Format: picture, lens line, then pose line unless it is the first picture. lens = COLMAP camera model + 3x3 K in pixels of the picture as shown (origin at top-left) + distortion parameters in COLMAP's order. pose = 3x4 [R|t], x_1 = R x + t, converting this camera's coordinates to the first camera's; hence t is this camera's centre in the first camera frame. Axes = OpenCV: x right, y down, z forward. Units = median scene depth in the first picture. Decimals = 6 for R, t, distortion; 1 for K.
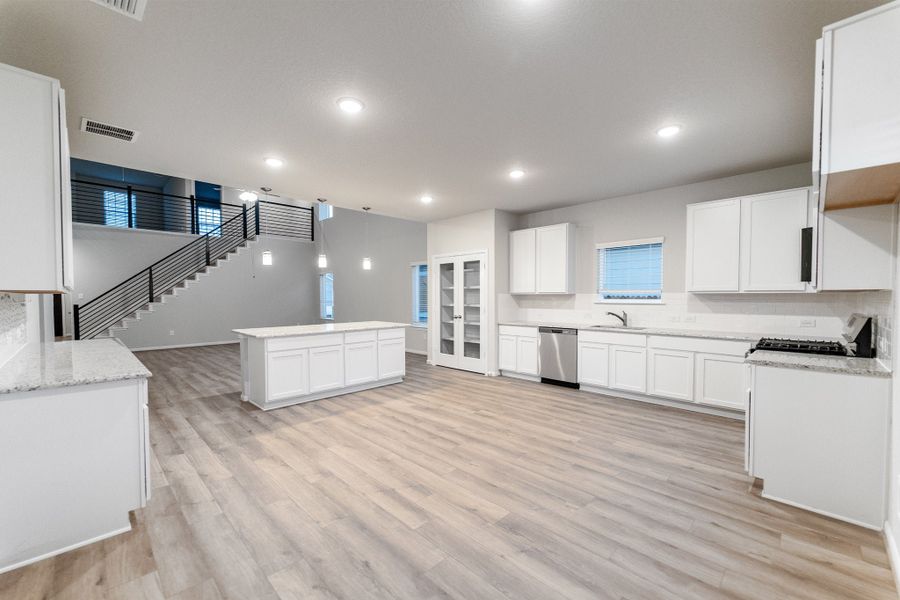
lens RADIAL K [[368.4, 0, 448.1], [0, 368.4, 304.8], [0, 0, 1]] dist [0.000299, -0.000407]
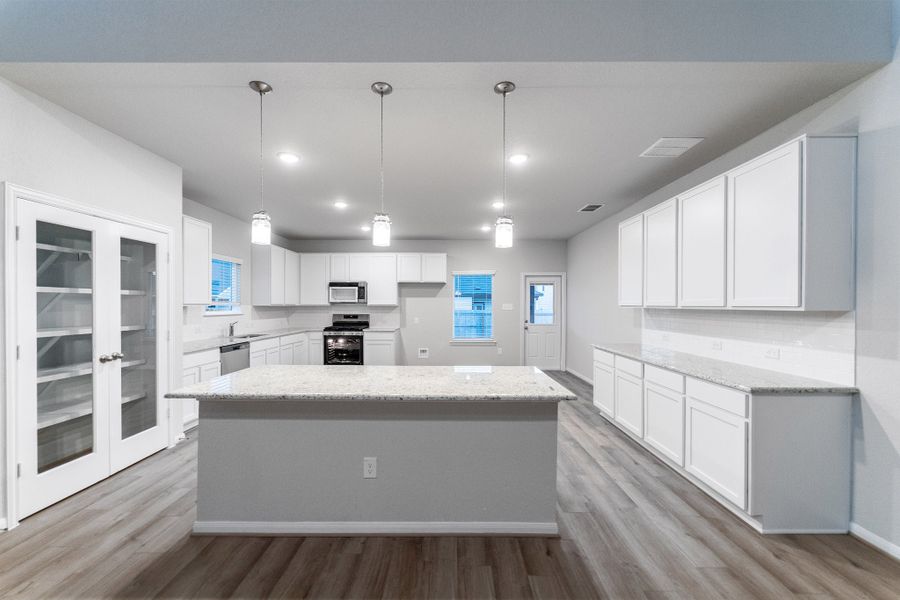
lens RADIAL K [[368.4, 0, 449.6], [0, 368.4, 308.1], [0, 0, 1]] dist [0.000299, -0.000407]
pose [[-0.705171, -0.003882, 0.709027, -0.675195], [0.016243, 0.999634, 0.021628, -0.034584], [-0.708852, 0.026768, -0.704849, 1.201922]]
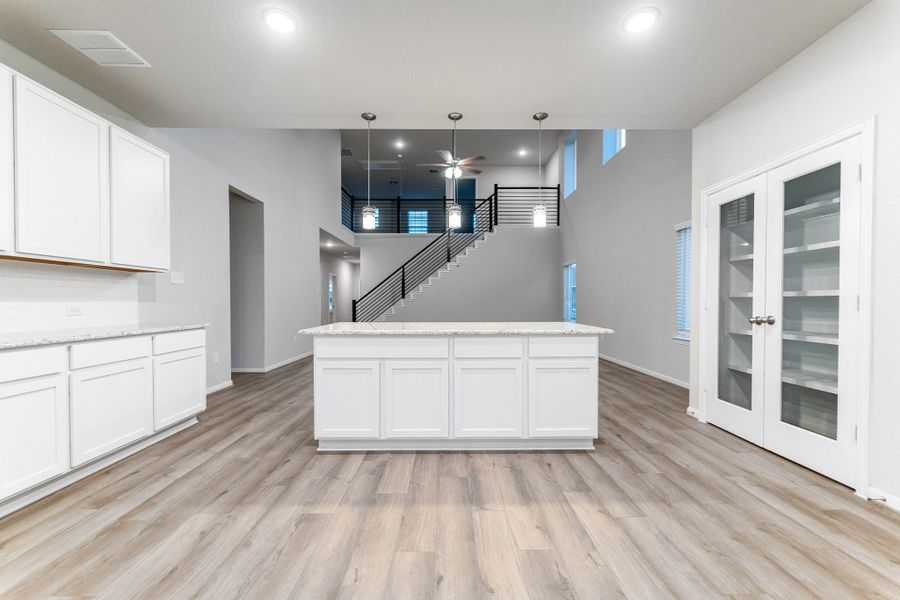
lens RADIAL K [[368.4, 0, 448.9], [0, 368.4, 306.8], [0, 0, 1]] dist [0.000299, -0.000407]
pose [[0.715257, 0.012264, -0.698754, 0.073935], [-0.019996, 0.999796, -0.002921, 0.030321], [0.698576, 0.016062, 0.715356, 0.541331]]
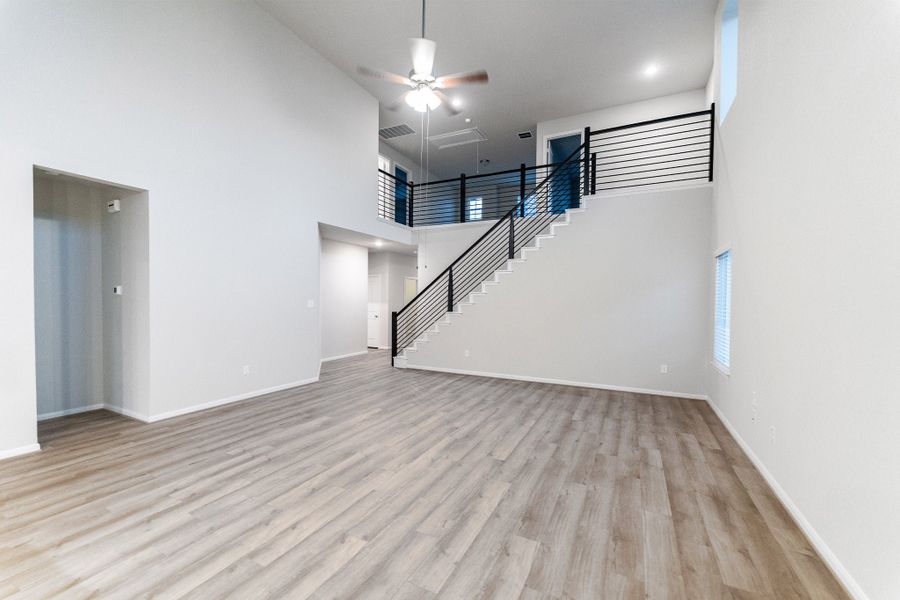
lens RADIAL K [[368.4, 0, 448.9], [0, 368.4, 301.1], [0, 0, 1]] dist [0.000299, -0.000407]
pose [[0.309753, 0.012976, -0.950728, -0.109016], [-0.036391, 0.999336, 0.001783, -0.051856], [0.950120, 0.034046, 0.310020, 1.270130]]
